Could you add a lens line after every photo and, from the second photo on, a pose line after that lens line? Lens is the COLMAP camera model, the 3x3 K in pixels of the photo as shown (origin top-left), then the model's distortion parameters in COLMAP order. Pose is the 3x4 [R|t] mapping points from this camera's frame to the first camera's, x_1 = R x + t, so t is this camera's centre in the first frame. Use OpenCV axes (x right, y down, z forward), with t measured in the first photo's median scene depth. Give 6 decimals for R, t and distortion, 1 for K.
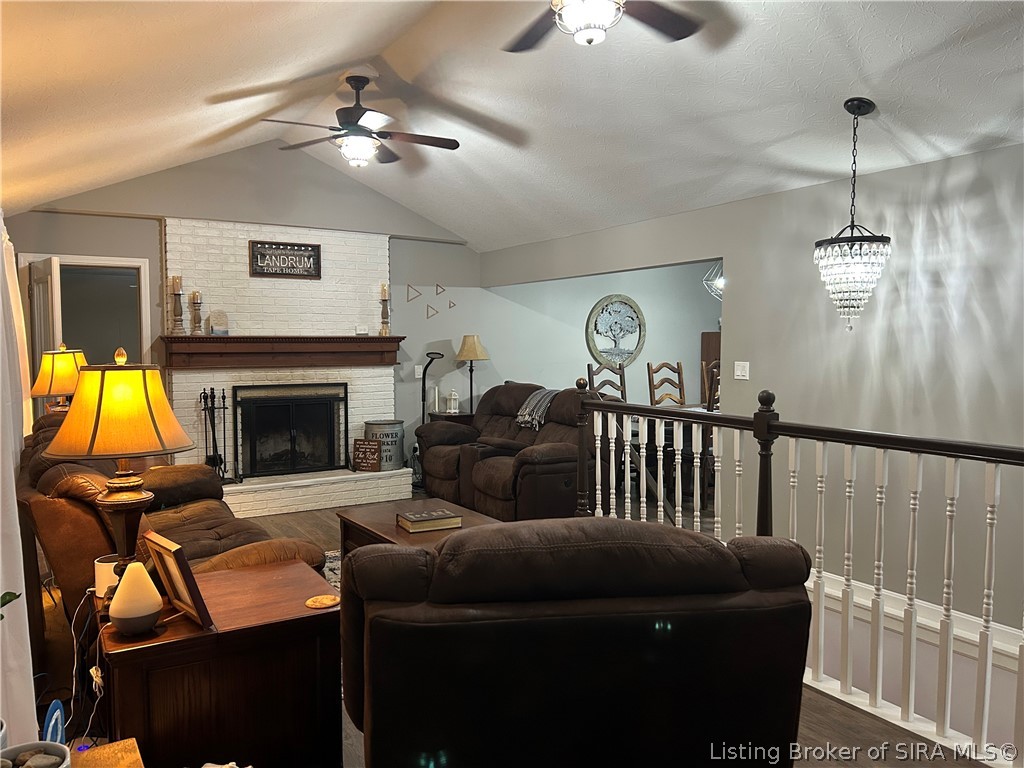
lens RADIAL K [[774.0, 0, 512.0], [0, 774.0, 384.0], [0, 0, 1]] dist [0.036455, 0.001649]
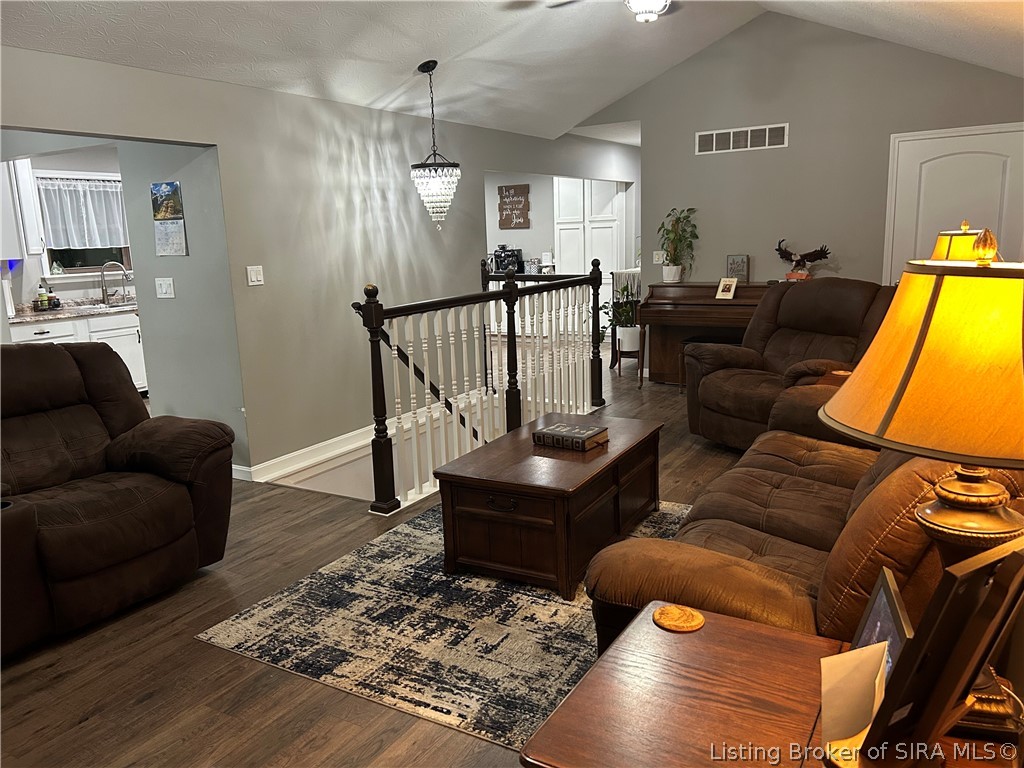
lens RADIAL K [[774.0, 0, 512.0], [0, 774.0, 384.0], [0, 0, 1]] dist [0.036455, 0.001649]
pose [[-0.471635, -0.154035, 0.868236, -0.867590], [0.087952, 0.971497, 0.220132, -0.089967], [-0.877396, 0.180185, -0.444645, 1.494969]]
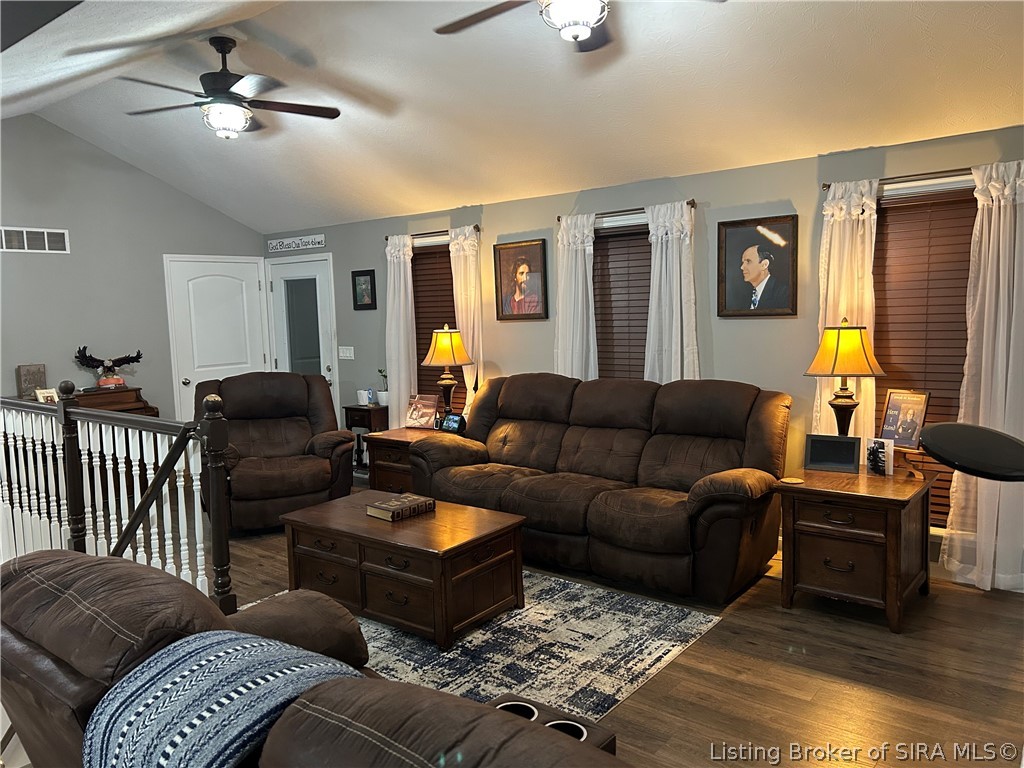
lens RADIAL K [[774.0, 0, 512.0], [0, 774.0, 384.0], [0, 0, 1]] dist [0.036455, 0.001649]
pose [[-0.938902, 0.064488, -0.338089, 0.769493], [0.010820, 0.987335, 0.158278, -0.182799], [0.344014, 0.144950, -0.927709, 2.393157]]
